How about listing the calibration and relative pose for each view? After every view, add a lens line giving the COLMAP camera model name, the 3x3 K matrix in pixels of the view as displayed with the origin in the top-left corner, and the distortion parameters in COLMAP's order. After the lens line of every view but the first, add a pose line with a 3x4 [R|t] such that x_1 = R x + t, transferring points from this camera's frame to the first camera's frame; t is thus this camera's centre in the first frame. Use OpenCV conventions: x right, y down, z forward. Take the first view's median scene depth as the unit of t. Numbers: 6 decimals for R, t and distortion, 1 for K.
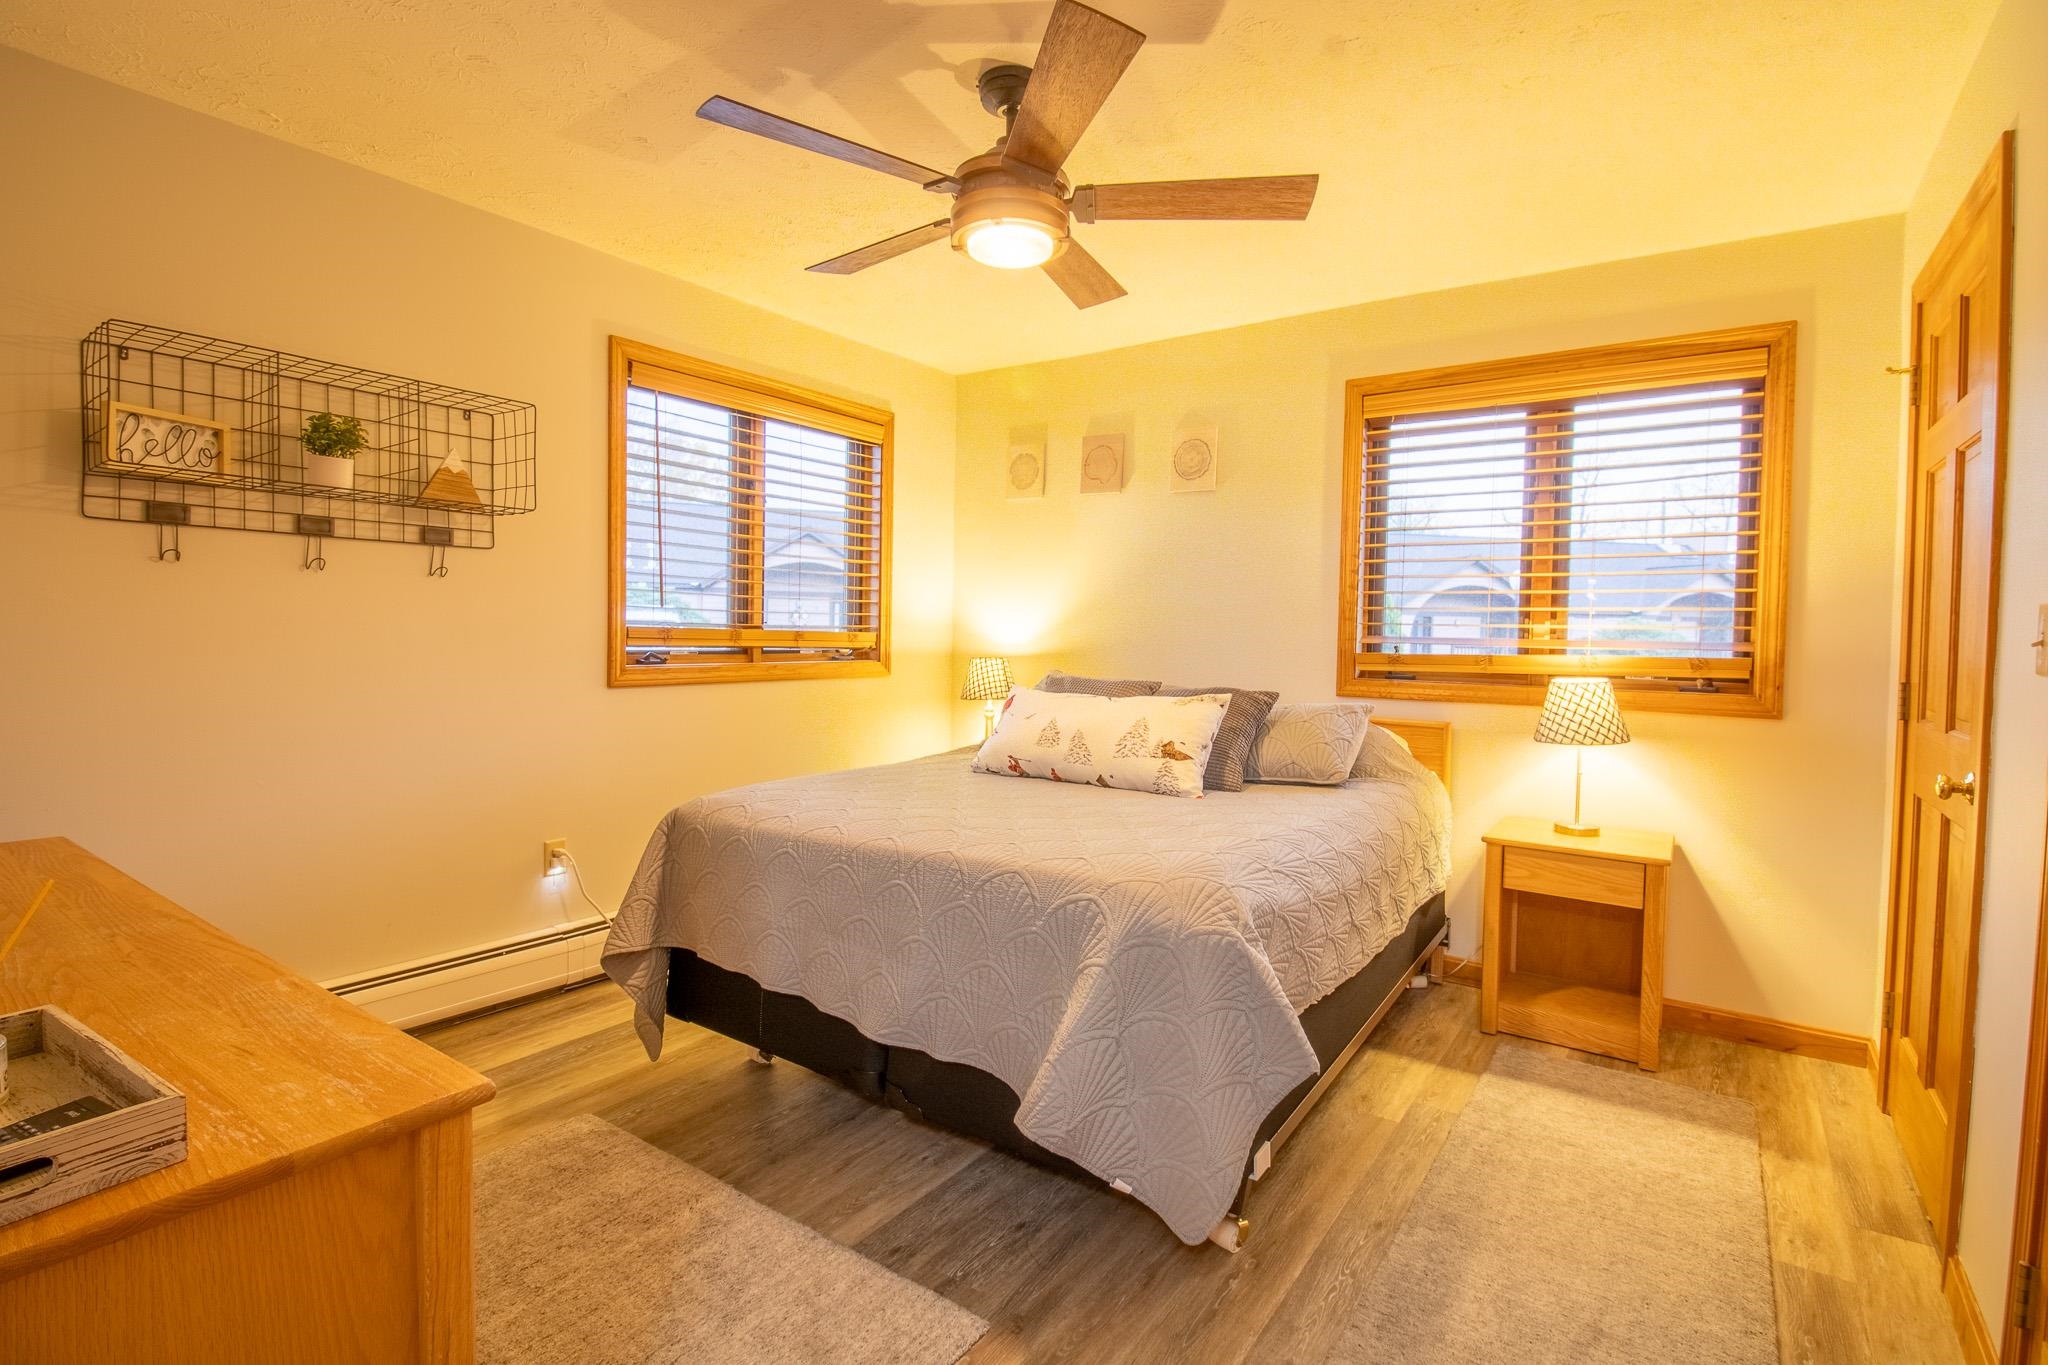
lens RADIAL K [[973.3, 0, 1027.0], [0, 973.3, 671.0], [0, 0, 1]] dist [-0.004174, -0.000555]
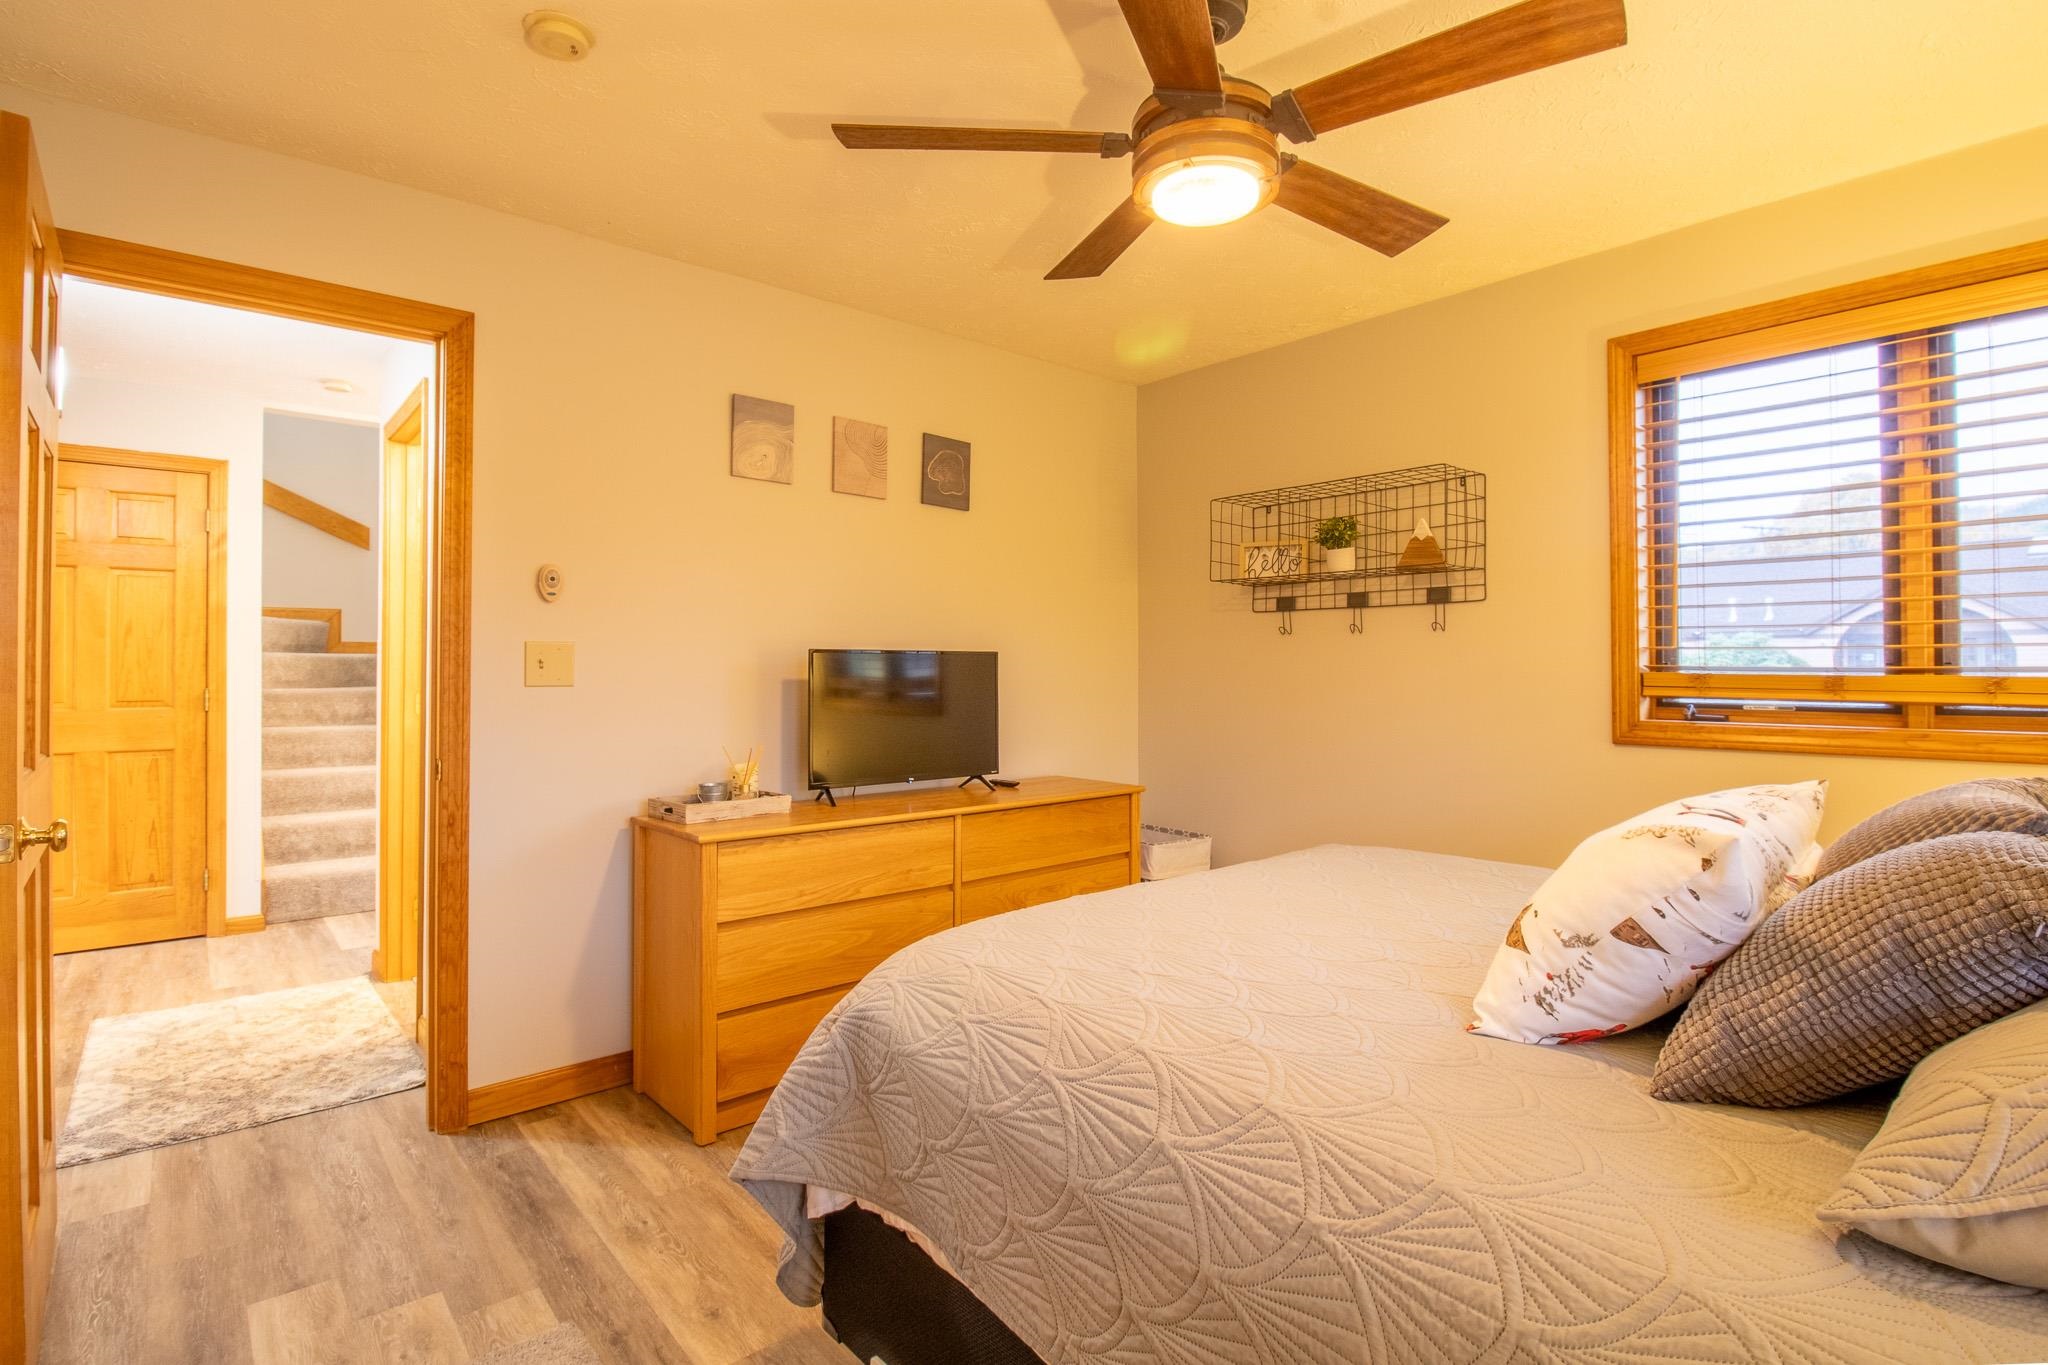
lens RADIAL K [[973.3, 0, 1030.0], [0, 973.3, 682.0], [0, 0, 1]] dist [-0.004174, -0.000555]
pose [[-0.232239, -0.007667, -0.972629, 0.663357], [-0.046786, 0.998899, 0.003297, -0.020536], [0.971533, 0.046271, -0.232342, 0.875222]]
